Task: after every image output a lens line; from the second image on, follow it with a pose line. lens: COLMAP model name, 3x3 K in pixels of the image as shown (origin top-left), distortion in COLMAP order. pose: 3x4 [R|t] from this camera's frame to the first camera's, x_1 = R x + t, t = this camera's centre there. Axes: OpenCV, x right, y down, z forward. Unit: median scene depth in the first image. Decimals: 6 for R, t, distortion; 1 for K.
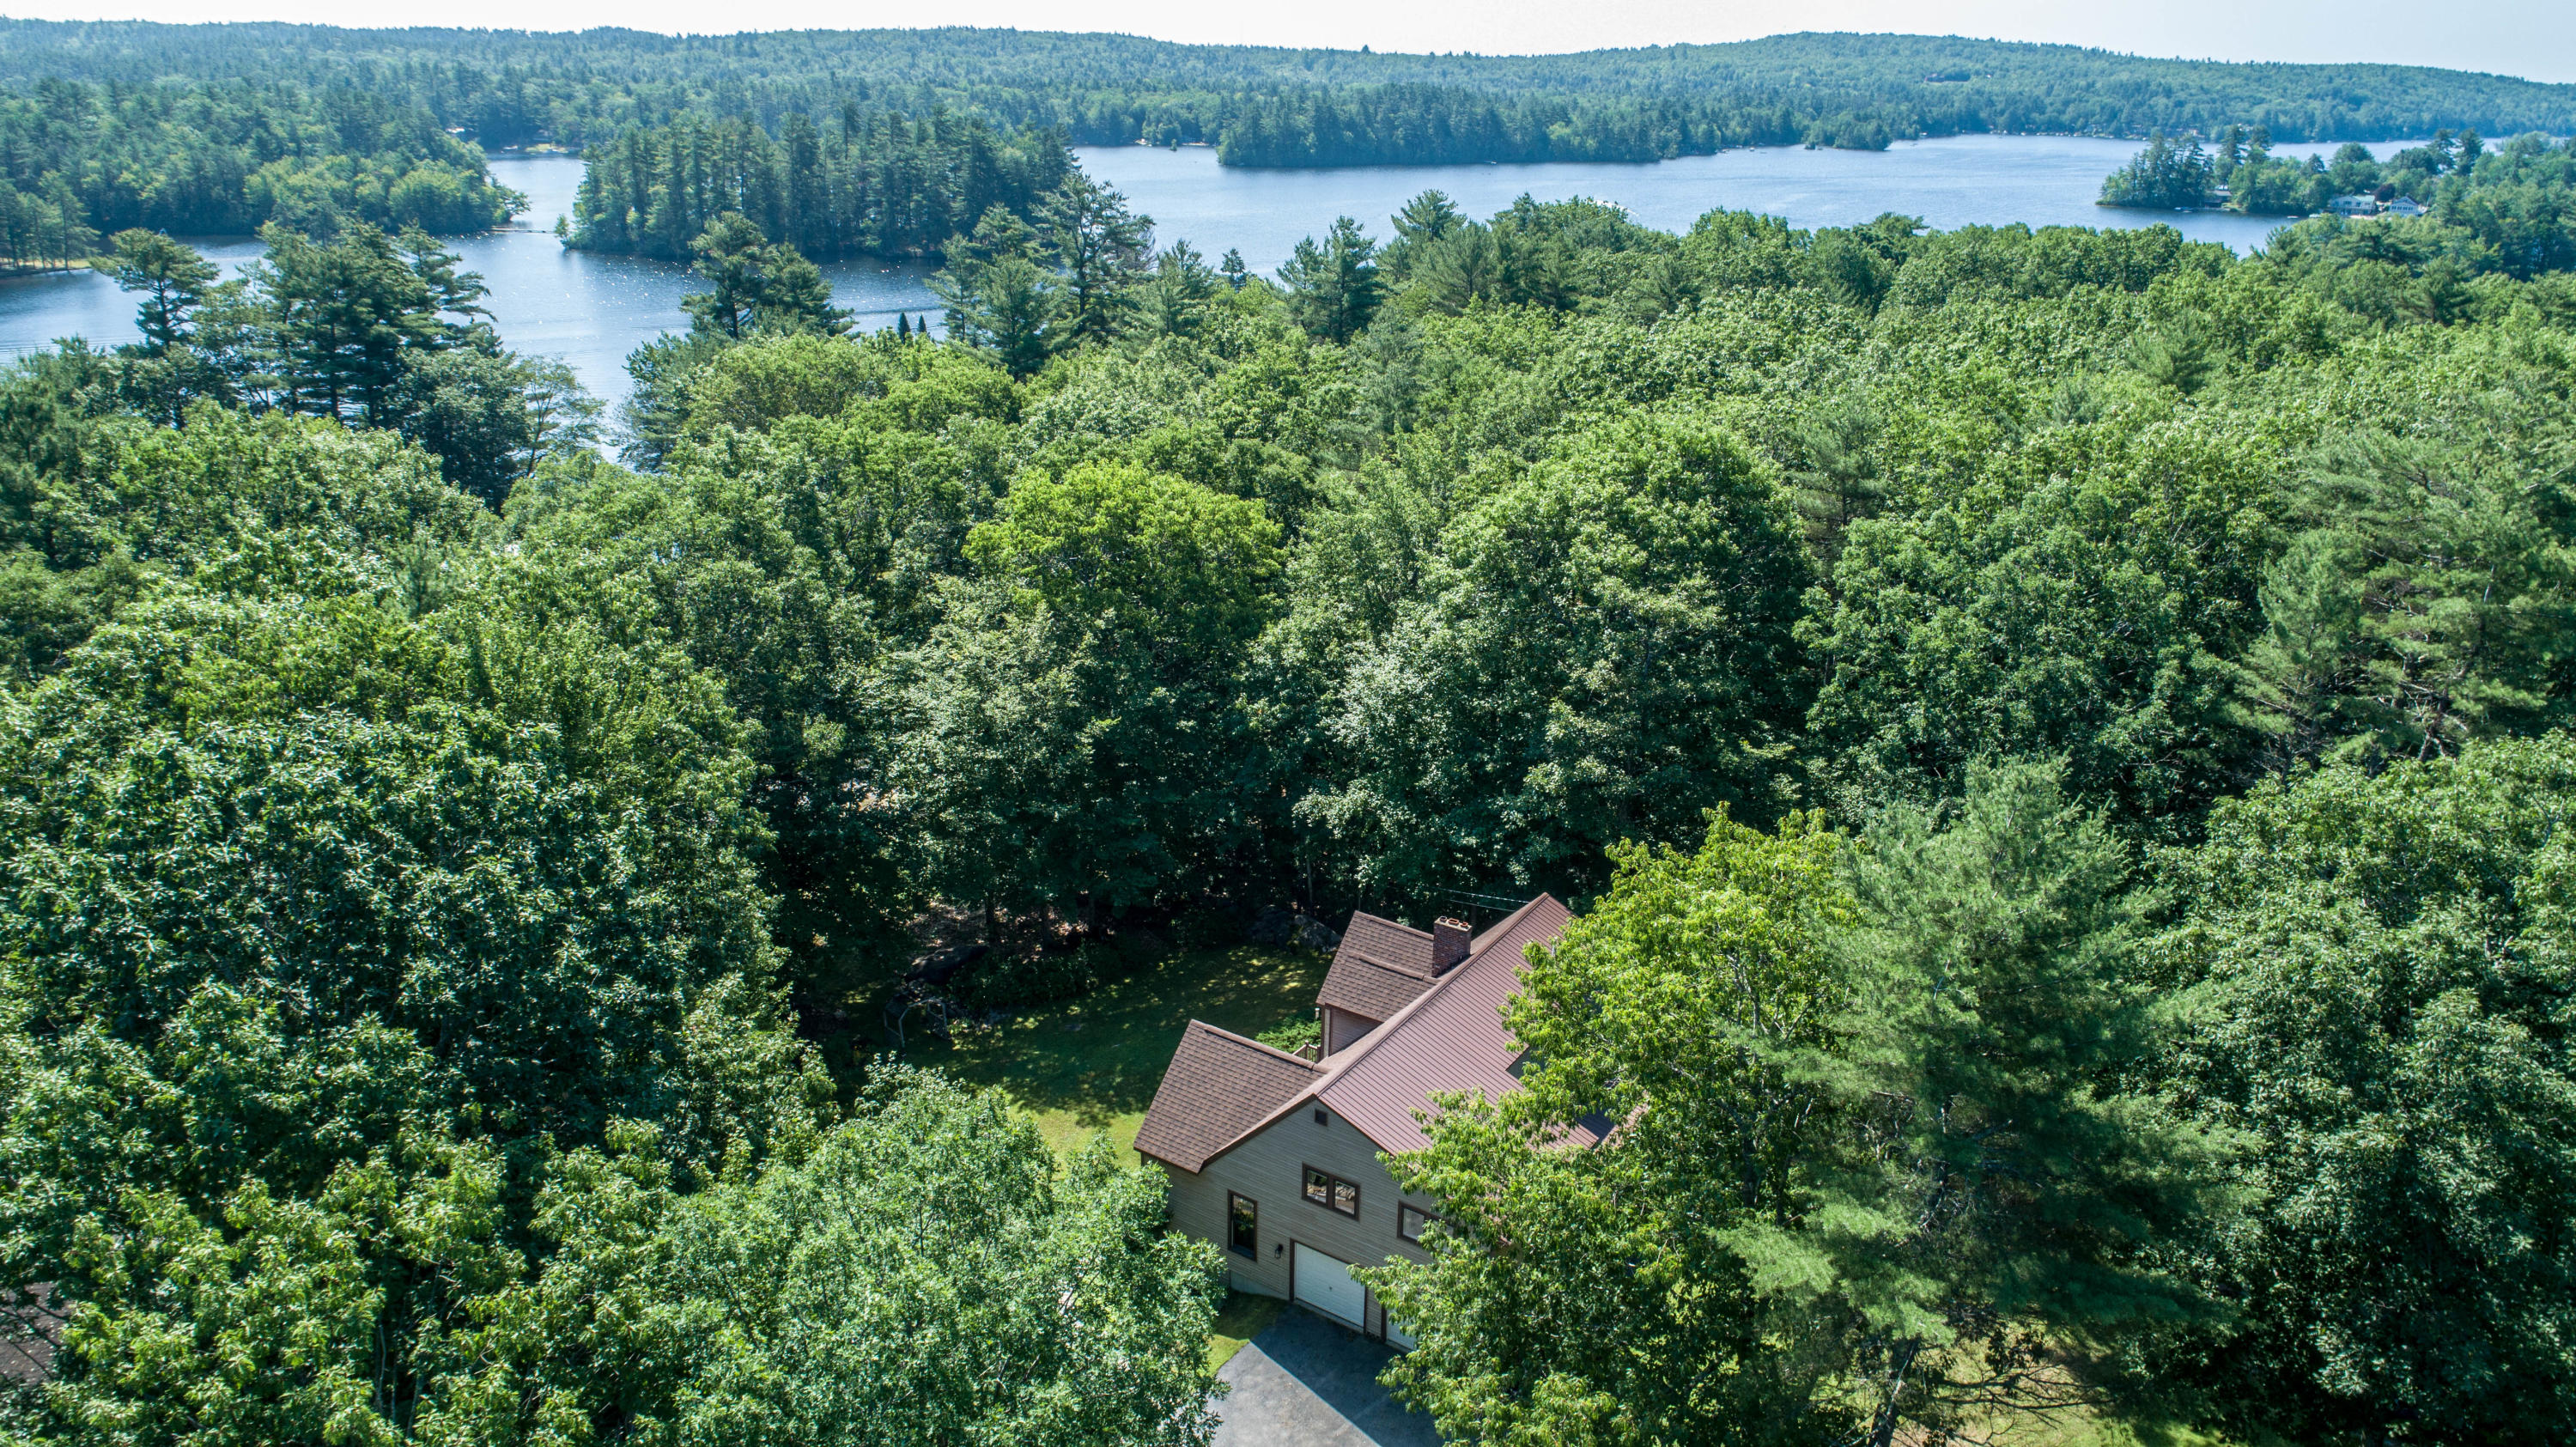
lens RADIAL K [[1732.7, 0, 1288.0], [0, 1732.7, 723.5], [0, 0, 1]] dist [-0.015189, 0.008539]
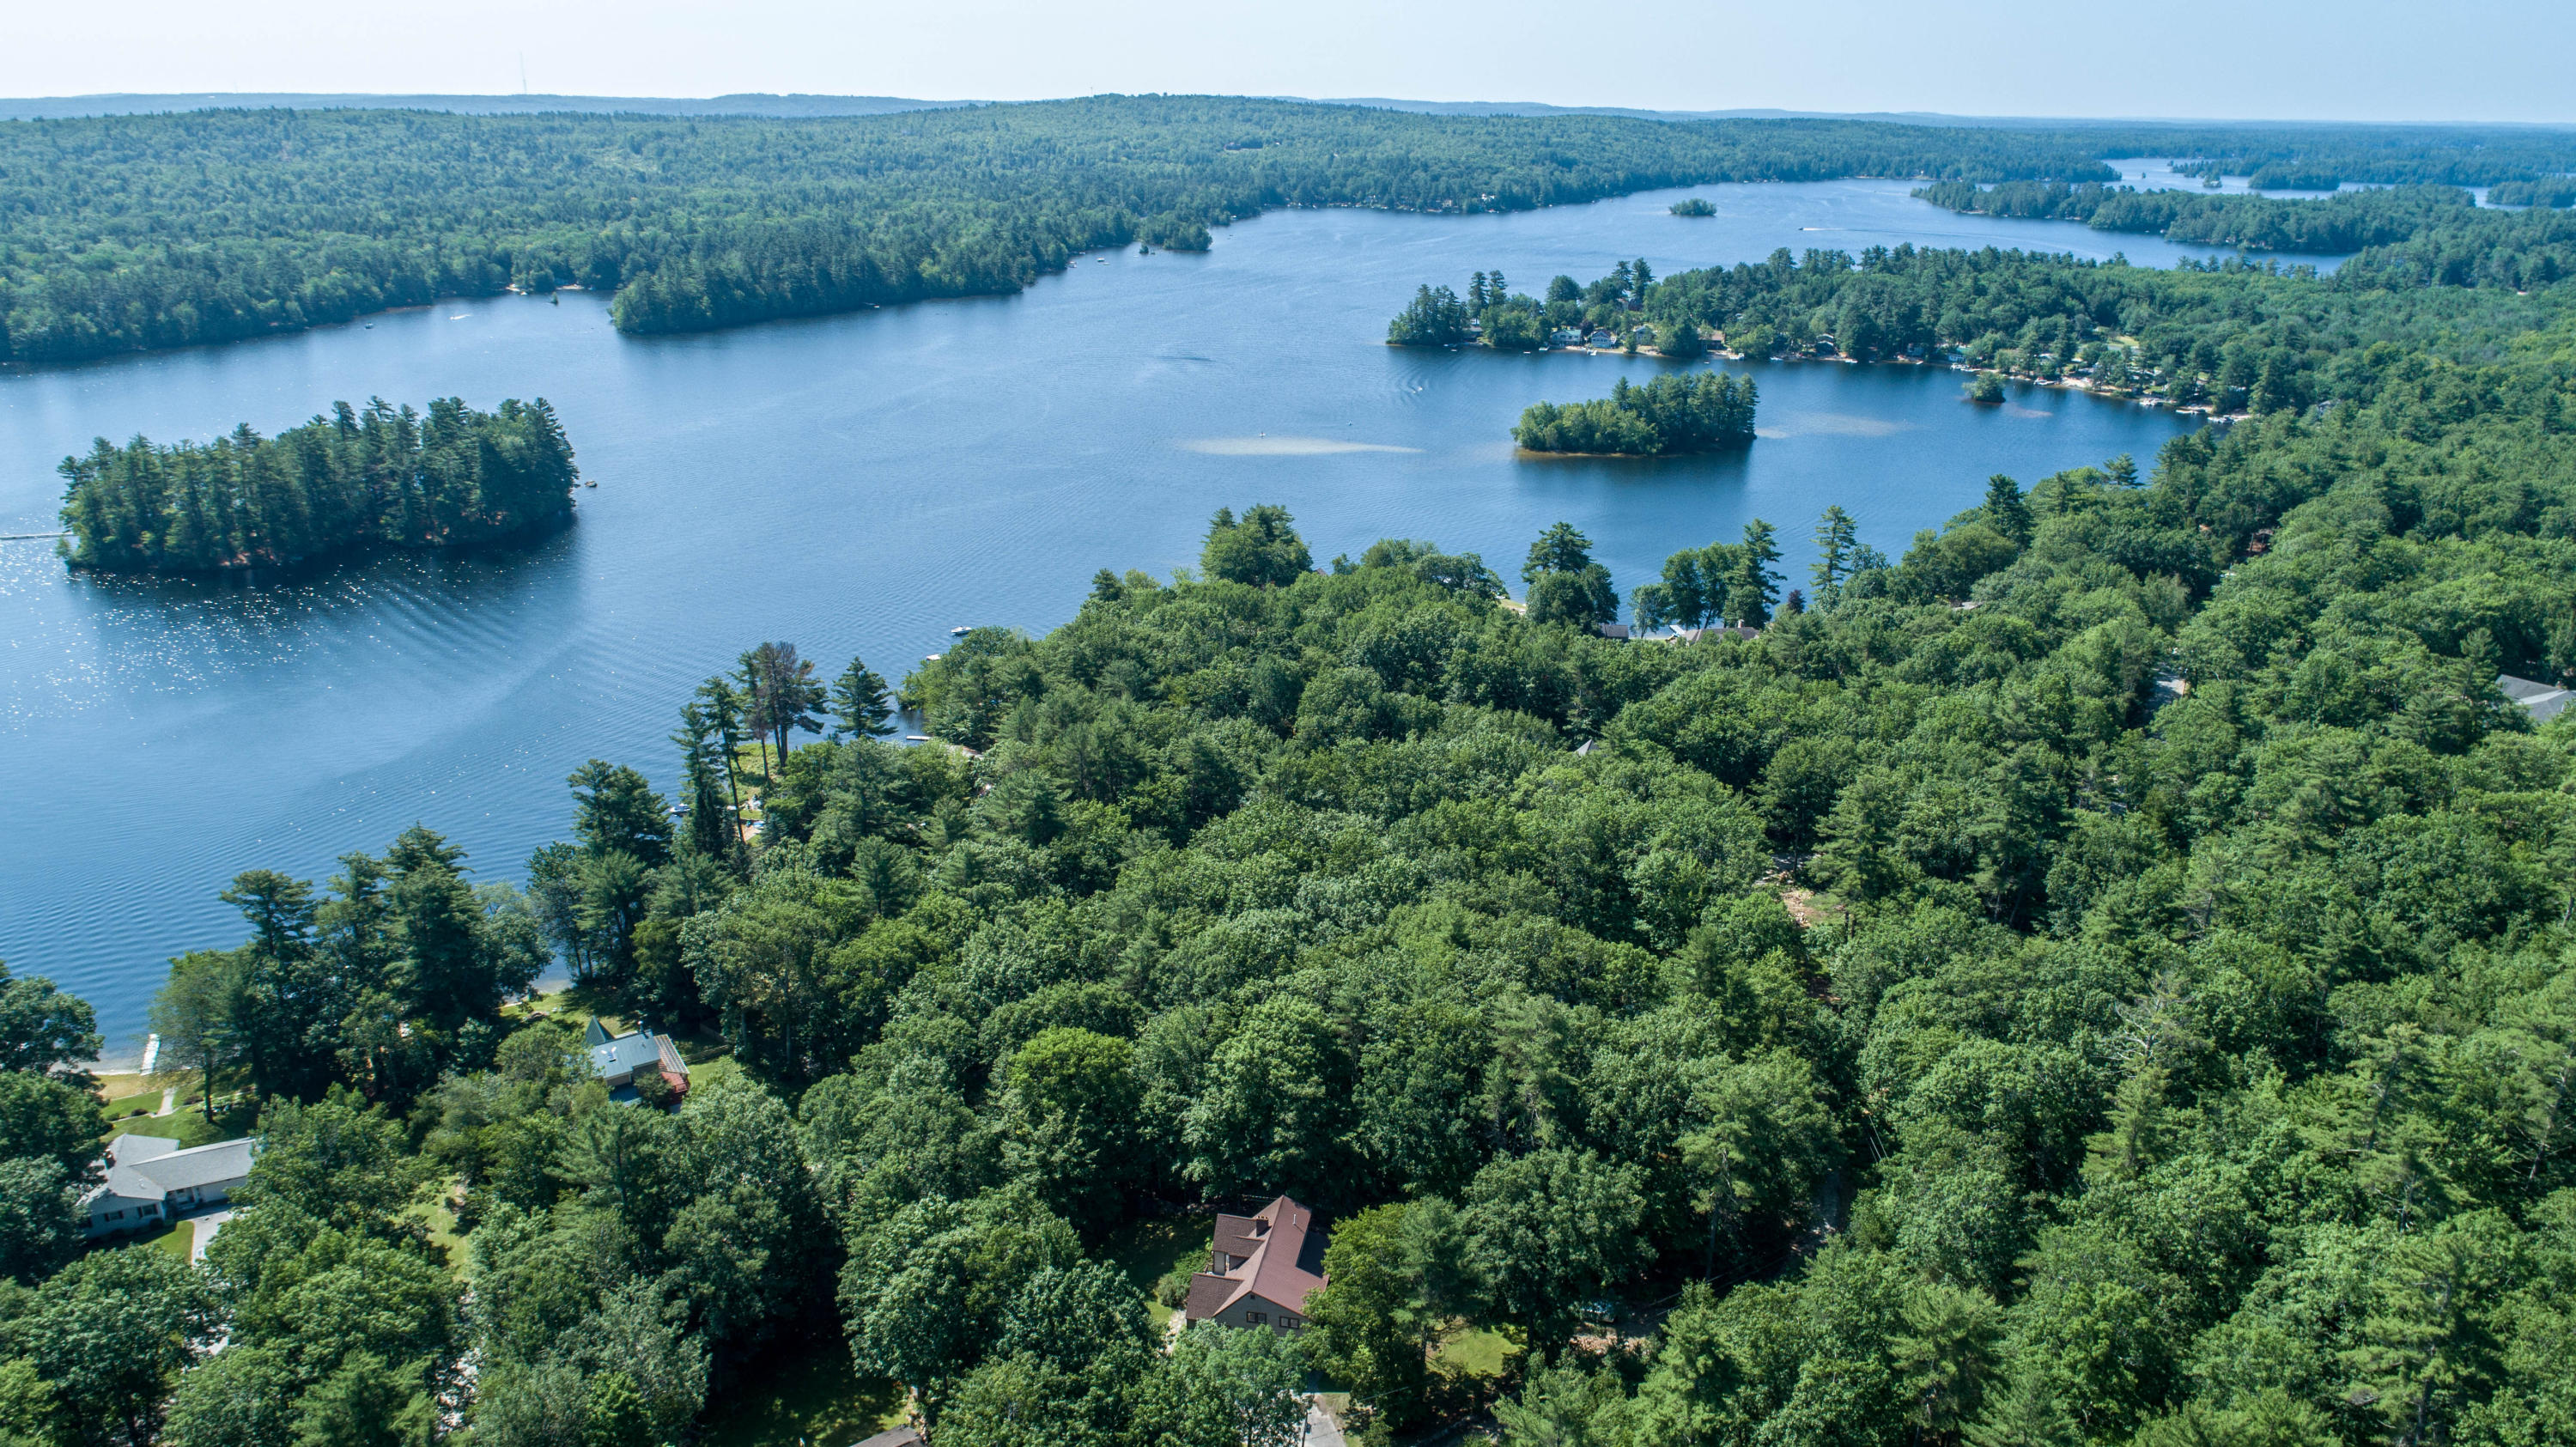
lens RADIAL K [[1732.7, 0, 1288.0], [0, 1732.7, 723.5], [0, 0, 1]] dist [-0.015189, 0.008539]
pose [[0.931034, -0.134991, 0.339046, -0.546856], [0.136966, 0.990408, 0.018217, -0.559138], [-0.338253, 0.029477, 0.940593, -1.334363]]
